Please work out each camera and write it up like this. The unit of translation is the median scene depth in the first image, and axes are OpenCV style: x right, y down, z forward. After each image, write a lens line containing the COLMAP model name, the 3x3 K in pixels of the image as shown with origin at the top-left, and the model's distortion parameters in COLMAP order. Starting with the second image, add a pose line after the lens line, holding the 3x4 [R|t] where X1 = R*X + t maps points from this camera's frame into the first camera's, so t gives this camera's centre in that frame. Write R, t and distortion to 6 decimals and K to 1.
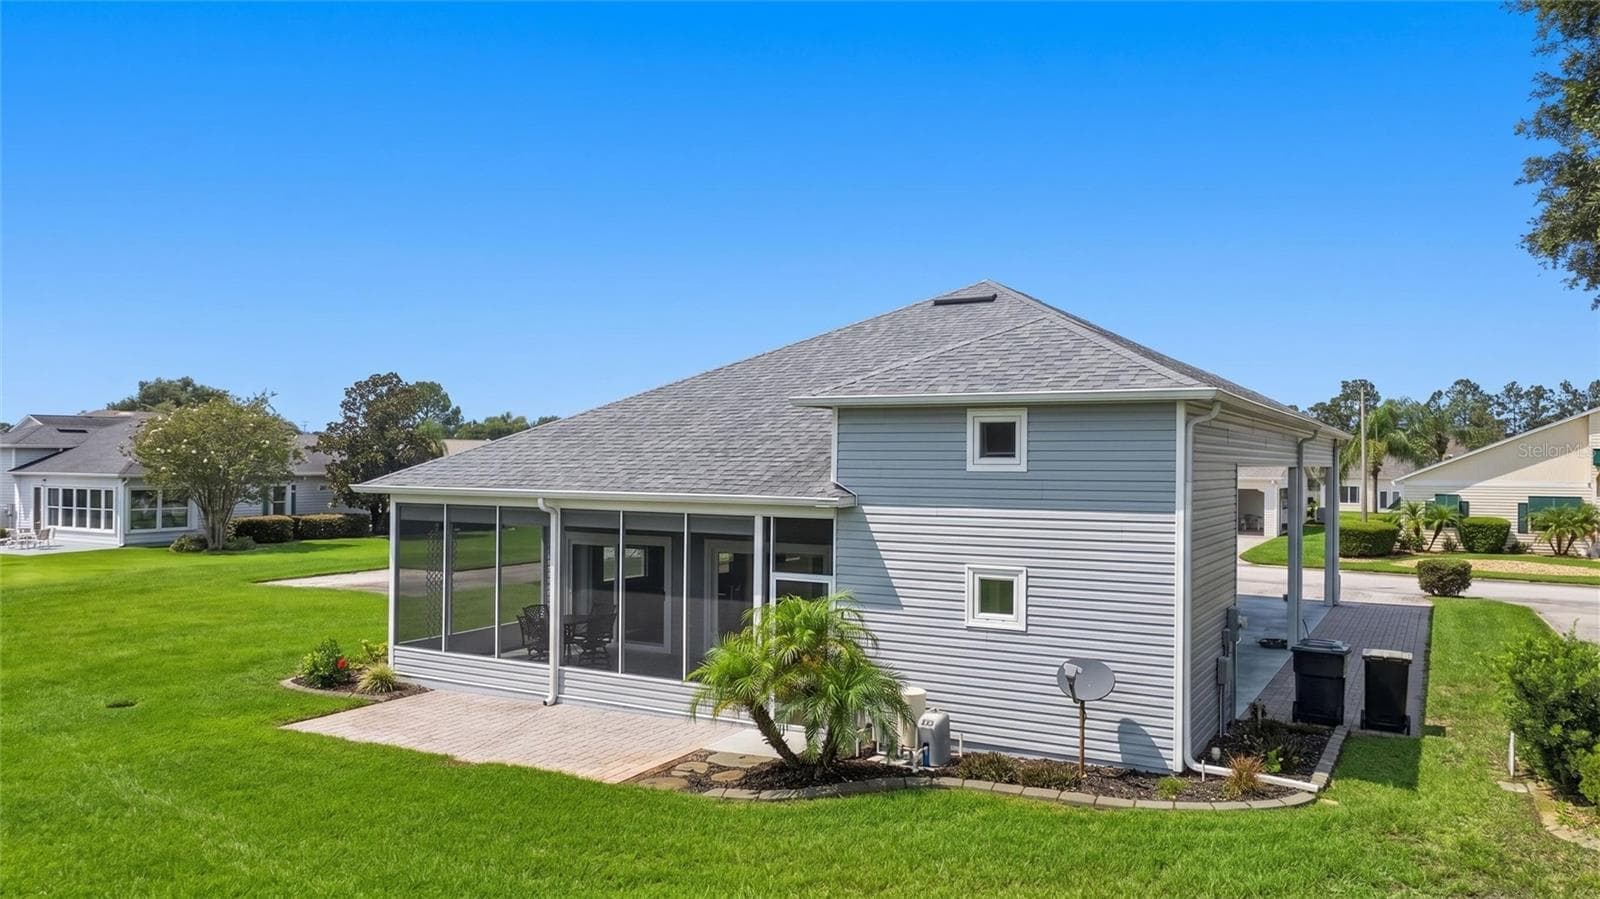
lens RADIAL K [[1117.8, 0, 798.1], [0, 1117.8, 452.3], [0, 0, 1]] dist [-0.018505, 0.023346]
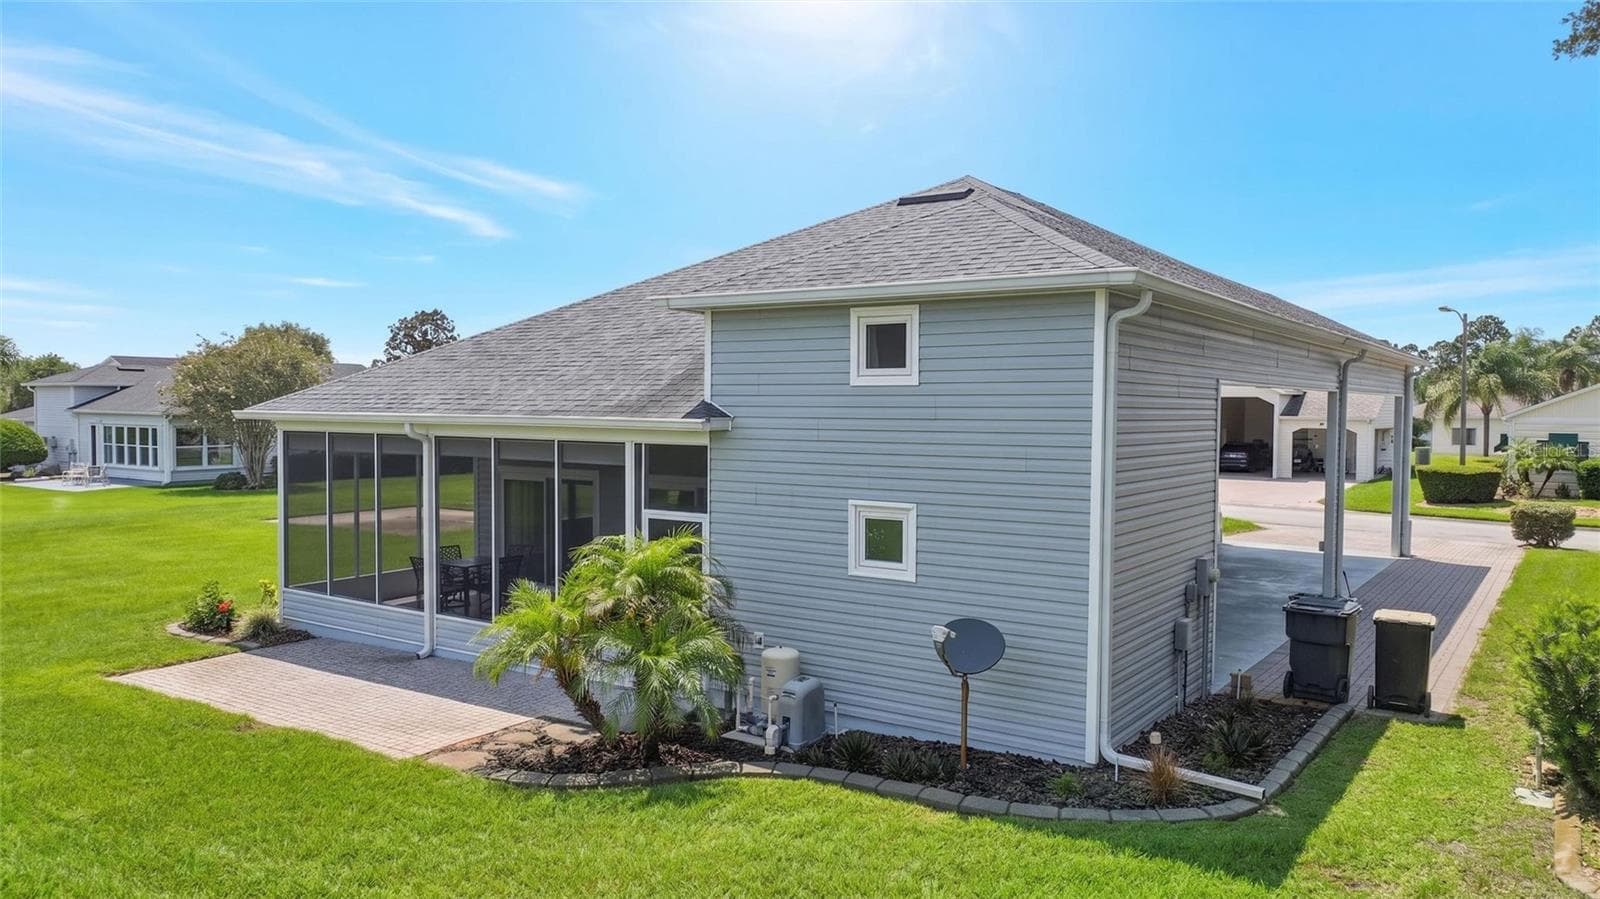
lens RADIAL K [[1117.8, 0, 802.5], [0, 1117.8, 456.5], [0, 0, 1]] dist [-0.018505, 0.023346]
pose [[0.996202, 0.003926, -0.086980, 0.167742], [0.000720, 0.998577, 0.053327, 0.022554], [0.087066, -0.053187, 0.994782, 0.172608]]
